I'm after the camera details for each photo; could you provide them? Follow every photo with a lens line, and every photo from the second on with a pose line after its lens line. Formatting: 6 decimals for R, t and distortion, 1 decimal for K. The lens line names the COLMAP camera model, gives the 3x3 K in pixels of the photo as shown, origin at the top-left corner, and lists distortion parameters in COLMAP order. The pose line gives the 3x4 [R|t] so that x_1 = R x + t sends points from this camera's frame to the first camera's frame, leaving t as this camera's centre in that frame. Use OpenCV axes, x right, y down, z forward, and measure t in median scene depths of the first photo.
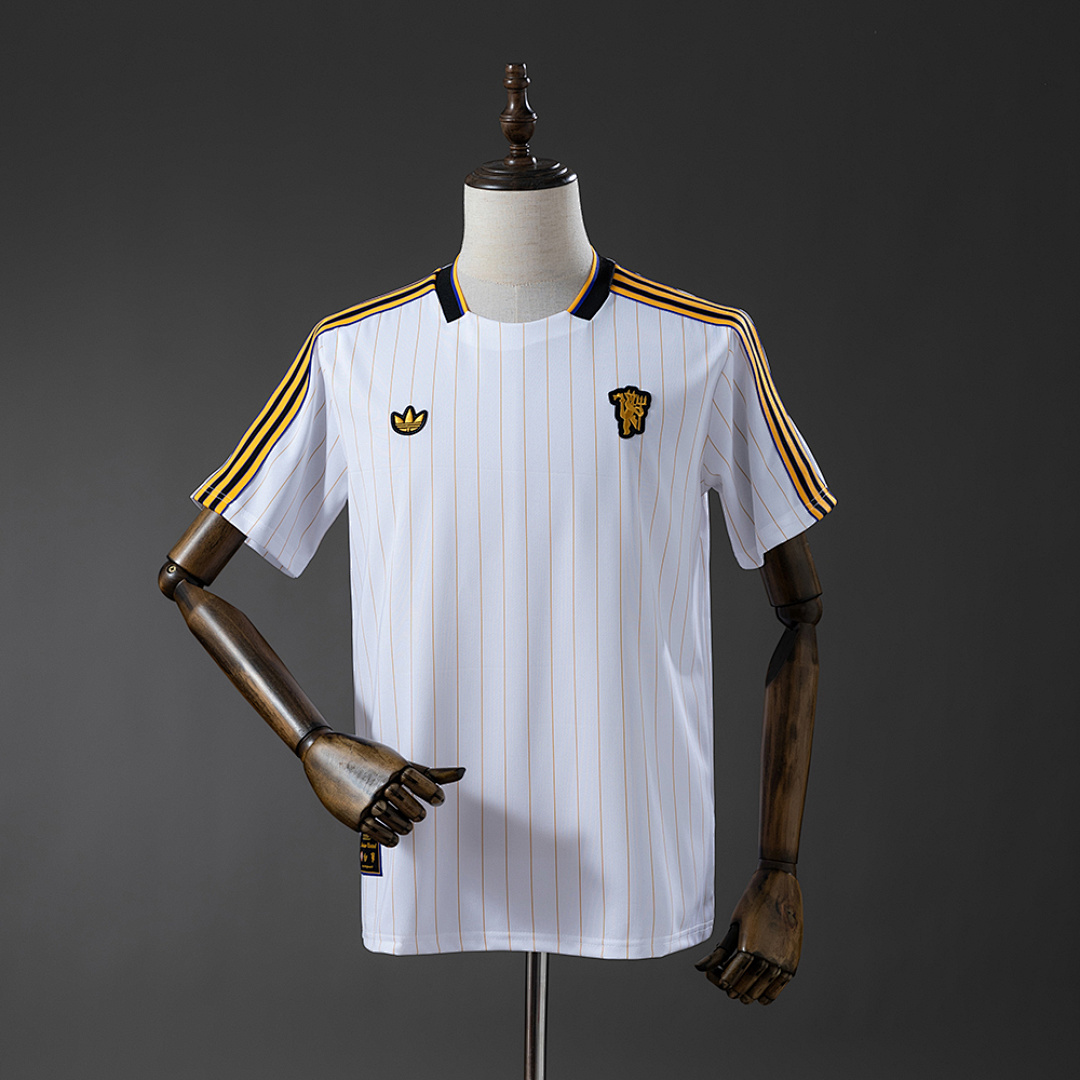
lens RADIAL K [[2308.0, 0, 540.0], [0, 2308.0, 540.0], [0, 0, 1]] dist [-0.011325, -0.049268]
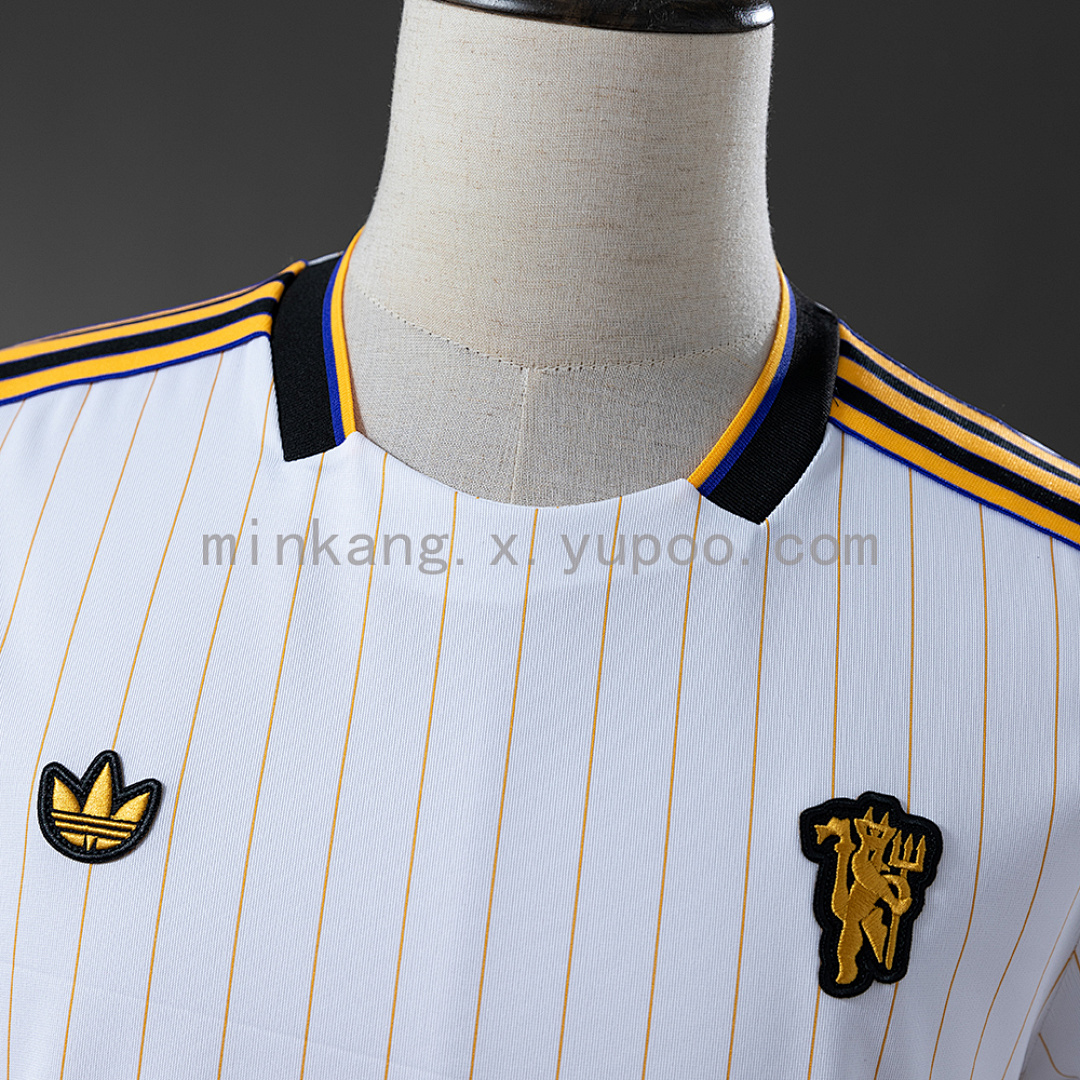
lens RADIAL K [[943.6, 0, 540.0], [0, 943.6, 540.0], [0, 0, 1]] dist [-0.001765, -0.000848]
pose [[0.990858, 0.129746, 0.036960, -0.010644], [-0.134676, 0.967356, 0.214675, -0.115757], [-0.007901, -0.217690, 0.975986, 0.884428]]
